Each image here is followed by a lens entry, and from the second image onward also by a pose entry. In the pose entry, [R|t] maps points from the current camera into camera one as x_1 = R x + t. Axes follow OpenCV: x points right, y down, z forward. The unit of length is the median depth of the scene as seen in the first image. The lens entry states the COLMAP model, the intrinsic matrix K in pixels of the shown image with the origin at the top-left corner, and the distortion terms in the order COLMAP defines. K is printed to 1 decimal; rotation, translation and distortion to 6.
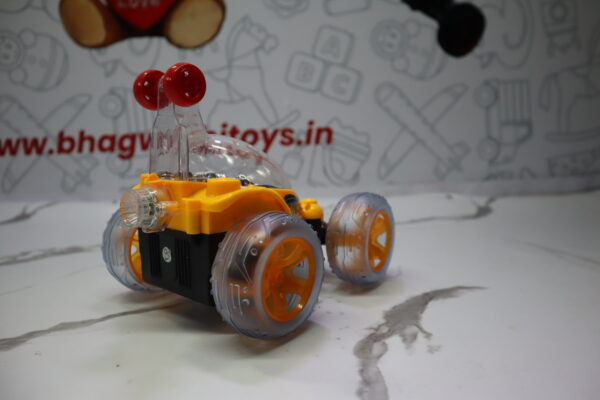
lens RADIAL K [[427.2, 0, 303.9], [0, 427.2, 196.9], [0, 0, 1]] dist [-0.116963, 0.081834]
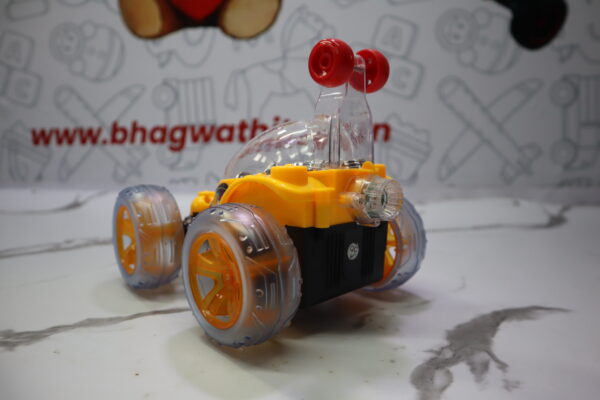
lens RADIAL K [[427.2, 0, 302.9], [0, 427.2, 198.7], [0, 0, 1]] dist [-0.116963, 0.081834]
pose [[0.991449, 0.040811, -0.123953, -0.001862], [-0.040605, 0.999166, 0.004193, 0.005230], [0.124020, 0.000876, 0.992279, 0.051608]]
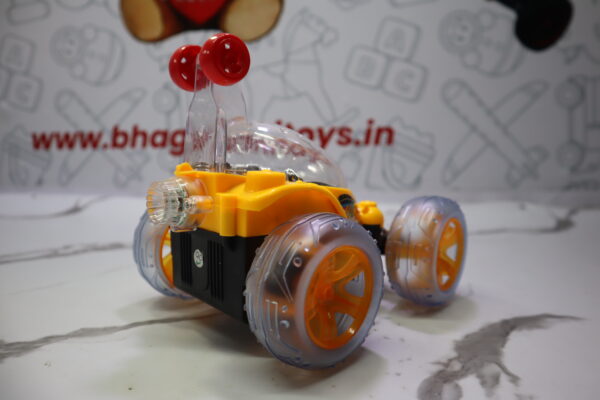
lens RADIAL K [[427.2, 0, 302.9], [0, 427.2, 197.4], [0, 0, 1]] dist [-0.116963, 0.081834]
pose [[0.990623, 0.036838, -0.131566, -0.002013], [-0.038163, 0.999243, -0.007560, 0.004271], [0.131188, 0.012510, 0.991279, 0.064325]]
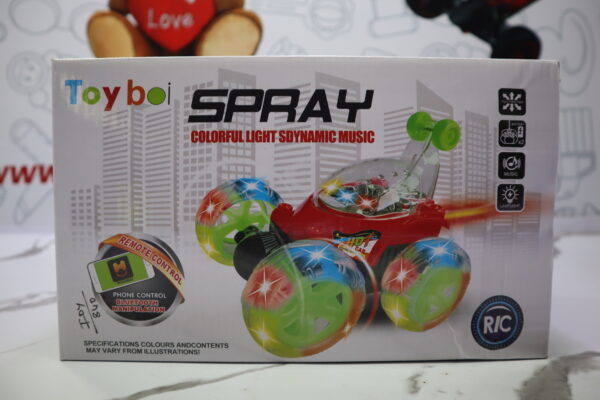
lens RADIAL K [[427.2, 0, 302.9], [0, 427.2, 196.2], [0, 0, 1]] dist [-0.116963, 0.081834]
pose [[0.999546, 0.010451, -0.028250, -0.066320], [-0.012931, 0.995939, -0.089095, 0.001672], [0.027204, 0.089420, 0.995622, 0.102294]]
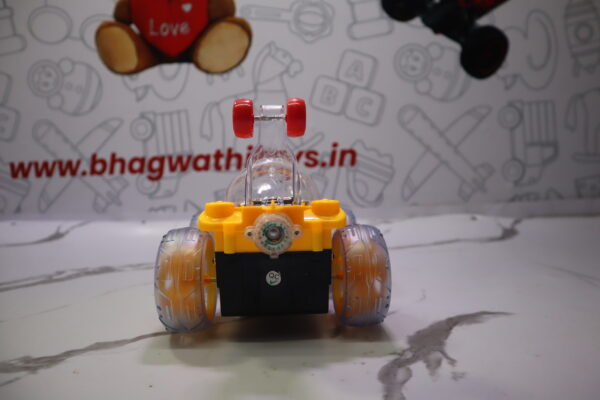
lens RADIAL K [[427.2, 0, 303.5], [0, 427.2, 197.1], [0, 0, 1]] dist [-0.116963, 0.081834]
pose [[0.998499, 0.001452, -0.054751, -0.002452], [-0.003690, 0.999161, -0.040797, -0.008328], [0.054646, 0.040938, 0.997666, -0.012782]]
